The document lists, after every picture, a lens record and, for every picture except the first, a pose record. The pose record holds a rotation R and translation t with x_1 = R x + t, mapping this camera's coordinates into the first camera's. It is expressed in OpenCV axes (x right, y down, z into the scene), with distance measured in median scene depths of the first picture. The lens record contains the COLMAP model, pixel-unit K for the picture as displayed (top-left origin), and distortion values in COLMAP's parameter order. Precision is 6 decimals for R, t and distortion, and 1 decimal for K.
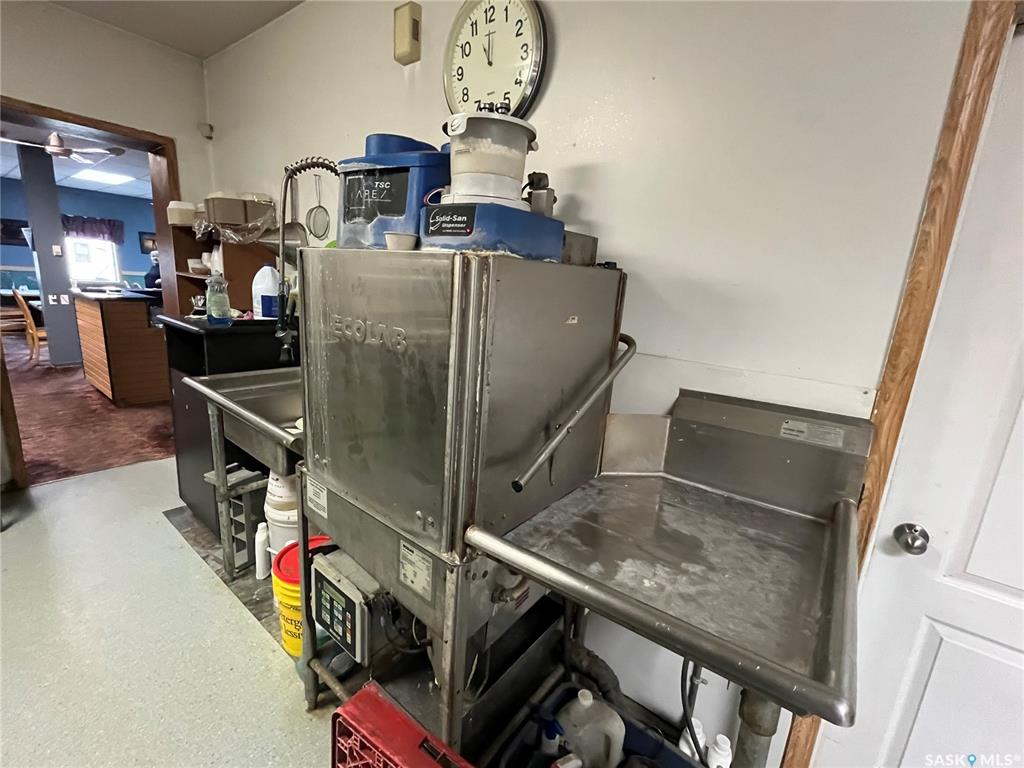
lens RADIAL K [[439.2, 0, 509.9], [0, 439.2, 383.7], [0, 0, 1]] dist [-0.001463, -0.000624]
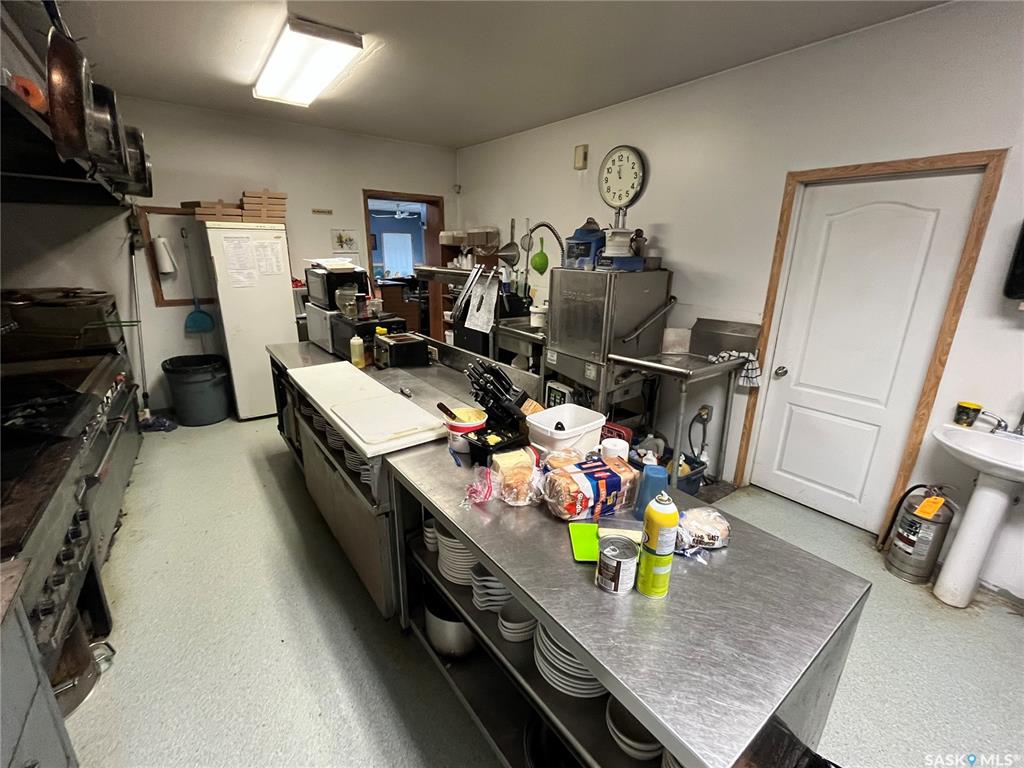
lens RADIAL K [[439.2, 0, 509.4], [0, 439.2, 381.0], [0, 0, 1]] dist [-0.001463, -0.000624]
pose [[0.959873, 0.029003, -0.278933, 0.083716], [-0.014254, 0.998398, 0.054760, 0.252624], [0.280074, -0.048586, 0.958748, -1.708415]]
